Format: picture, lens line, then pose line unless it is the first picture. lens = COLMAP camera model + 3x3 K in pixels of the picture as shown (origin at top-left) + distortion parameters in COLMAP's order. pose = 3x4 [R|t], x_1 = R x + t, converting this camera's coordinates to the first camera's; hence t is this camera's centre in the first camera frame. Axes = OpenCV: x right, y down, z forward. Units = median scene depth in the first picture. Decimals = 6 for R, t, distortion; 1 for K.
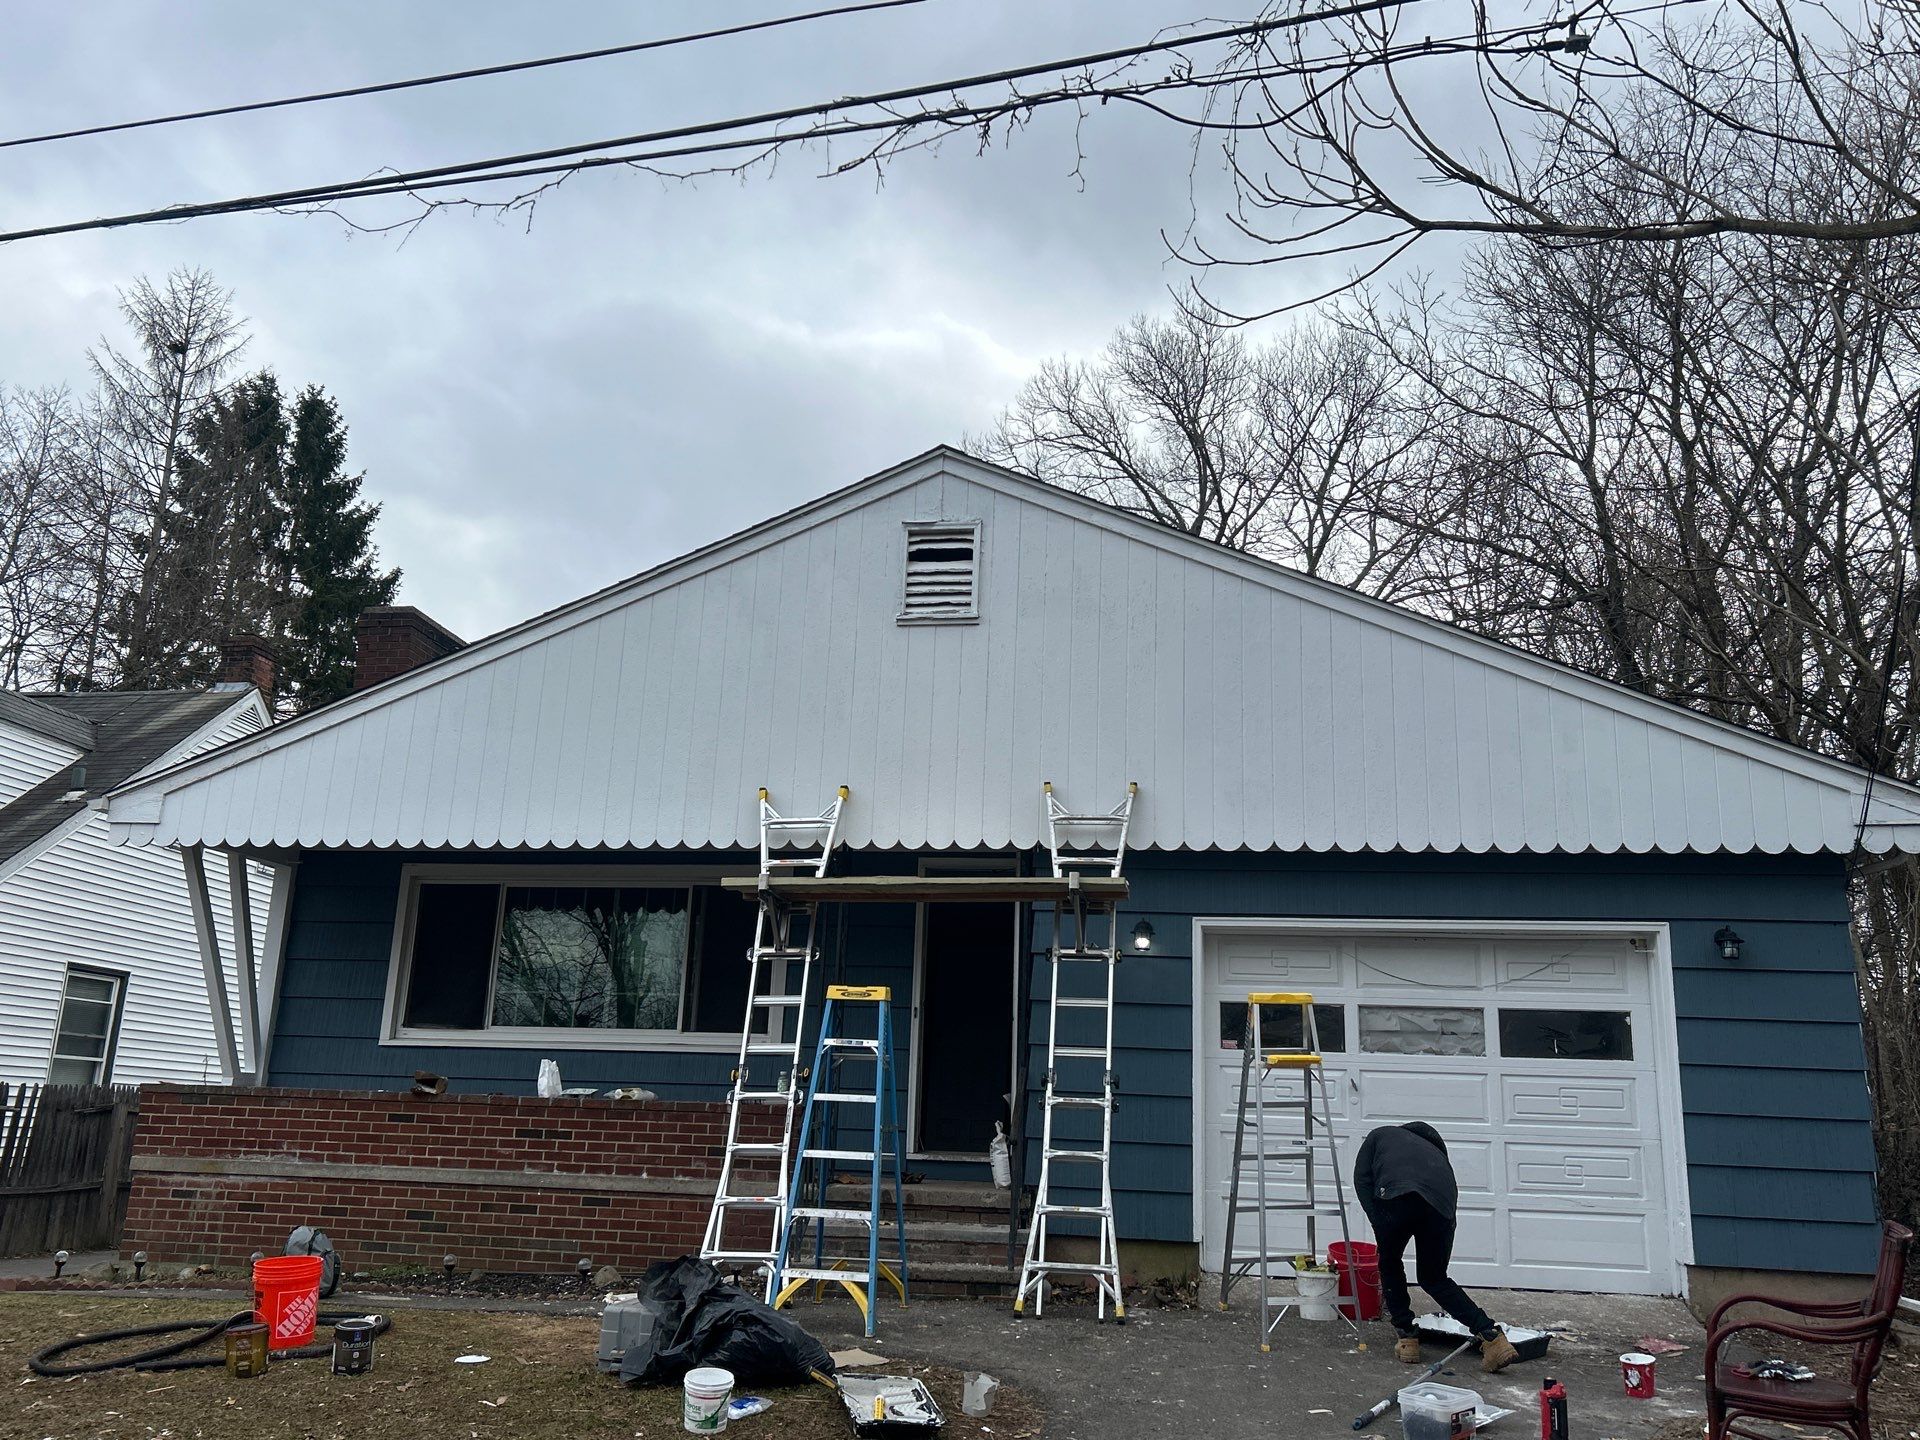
lens RADIAL K [[1474.9, 0, 960.0], [0, 1474.9, 720.0], [0, 0, 1]] dist [0.067588, -0.073896]
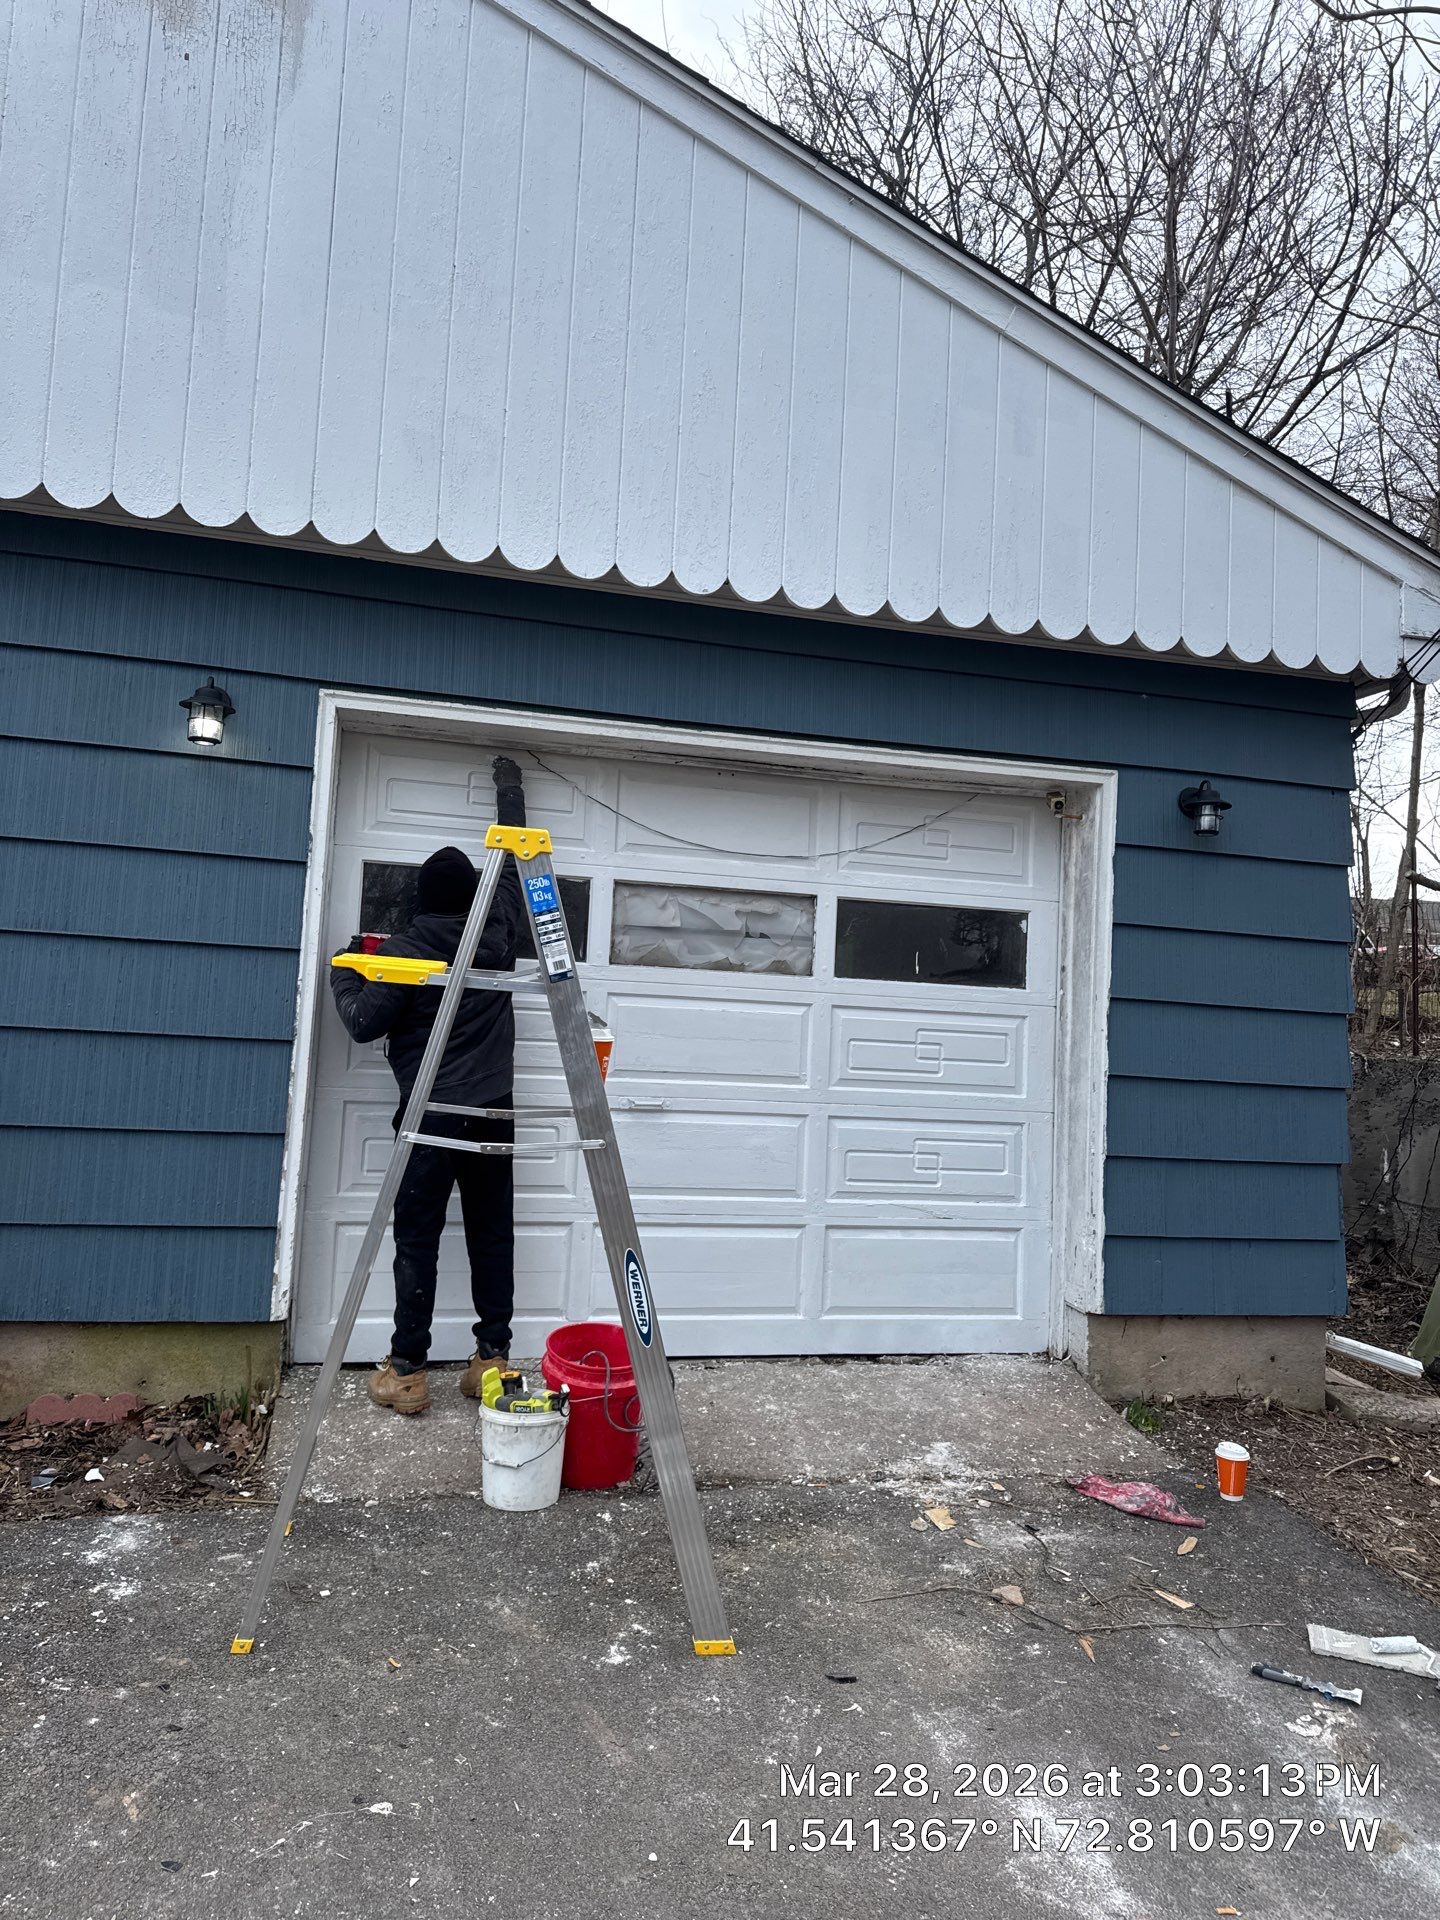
lens RADIAL K [[1474.9, 0, 734.5], [0, 1474.9, 973.3], [0, 0, 1]] dist [0.067588, -0.073896]
pose [[0.909286, 0.029840, 0.415100, 0.083959], [-0.130384, 0.967638, 0.216049, 0.104368], [-0.395219, -0.250573, 0.883750, 0.503341]]
